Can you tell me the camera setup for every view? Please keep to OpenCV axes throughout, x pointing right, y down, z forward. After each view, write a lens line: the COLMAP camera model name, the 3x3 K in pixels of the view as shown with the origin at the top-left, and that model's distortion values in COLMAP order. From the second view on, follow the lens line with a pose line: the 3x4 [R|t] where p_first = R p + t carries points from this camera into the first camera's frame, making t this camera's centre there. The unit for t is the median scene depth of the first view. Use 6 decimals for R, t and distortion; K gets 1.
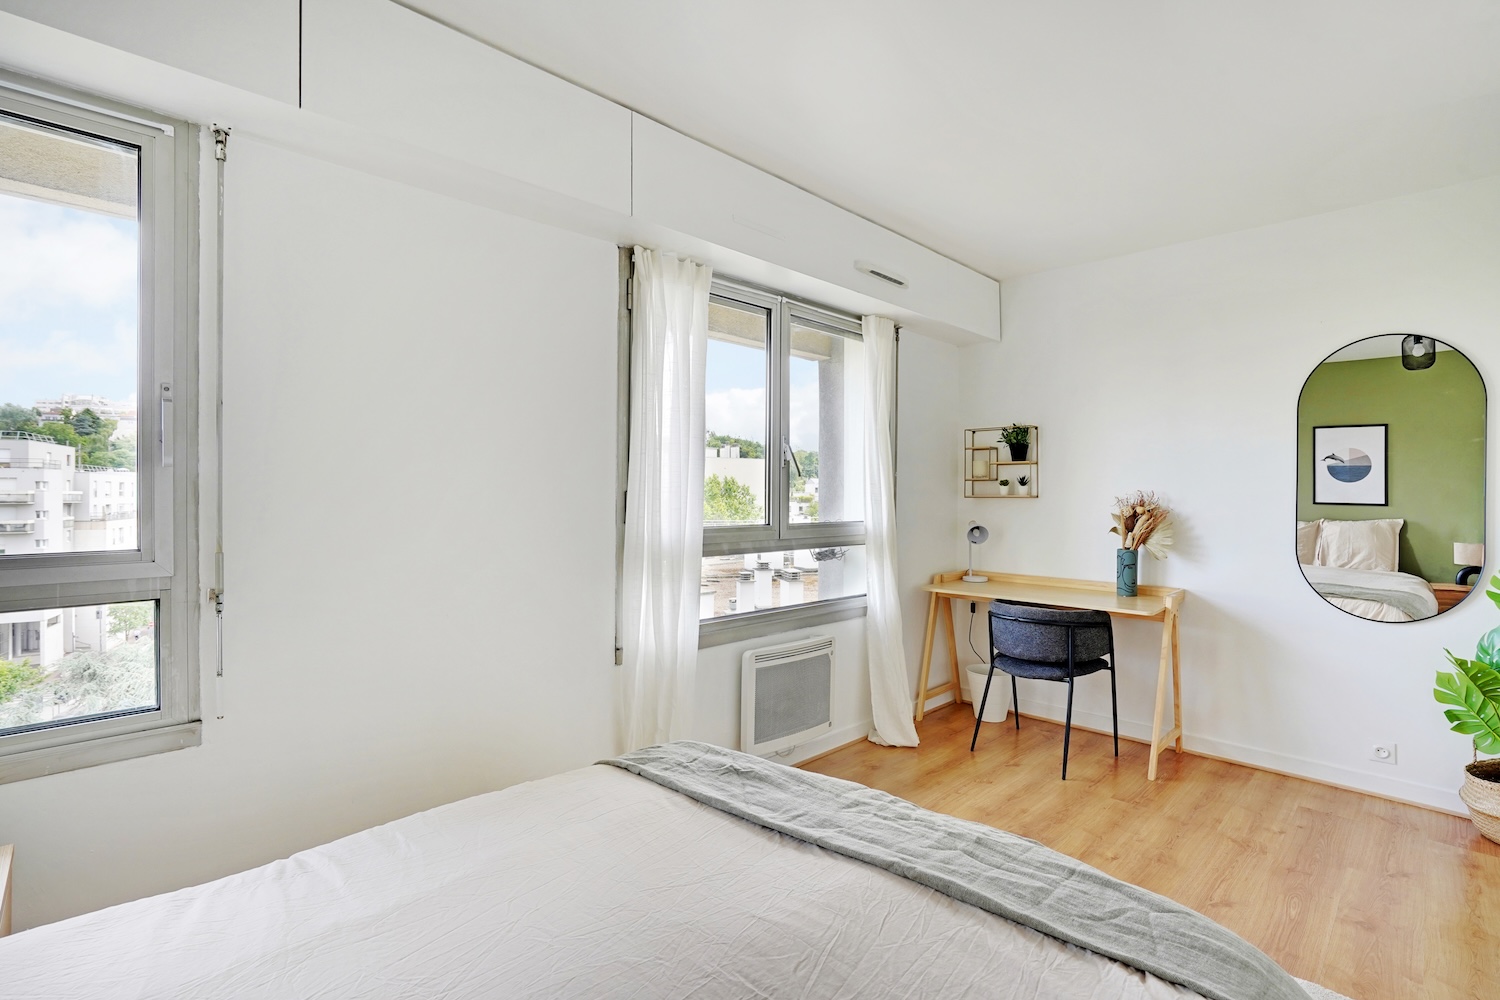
lens RADIAL K [[712.4, 0, 778.0], [0, 712.4, 494.4], [0, 0, 1]] dist [-0.063230, 0.029377]
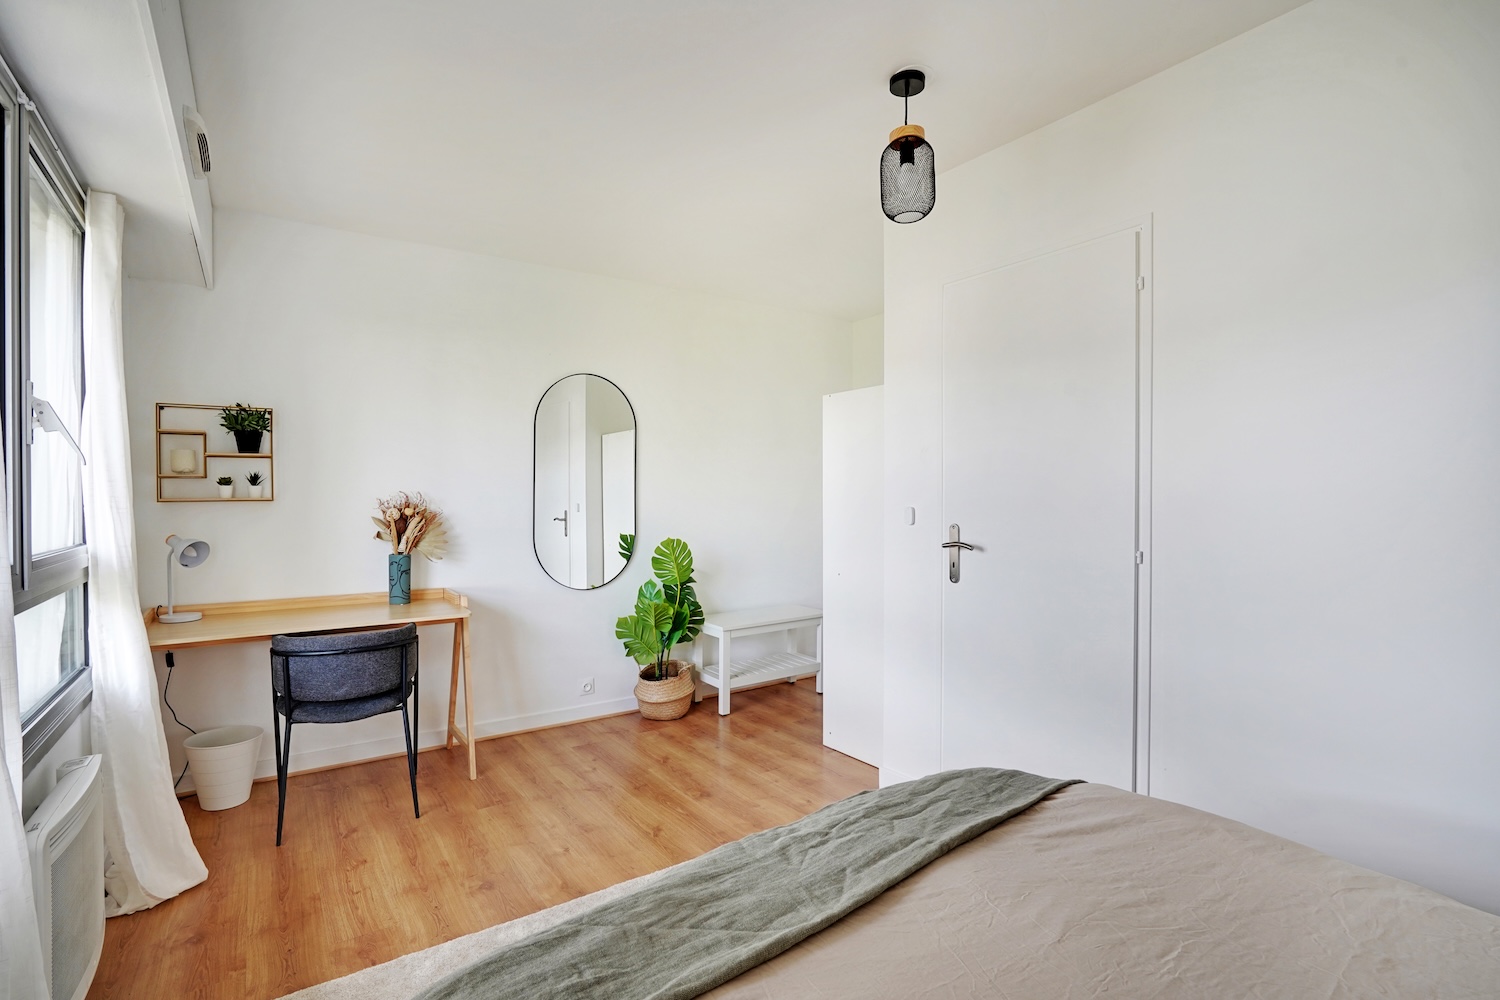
lens RADIAL K [[689.8, 0, 724.3], [0, 689.8, 499.3], [0, 0, 1]] dist [-0.003021, -0.020777]
pose [[0.204841, -0.010934, 0.978734, -0.321653], [0.005930, 0.999933, 0.009930, -0.001889], [-0.978777, 0.003770, 0.204892, 0.395723]]
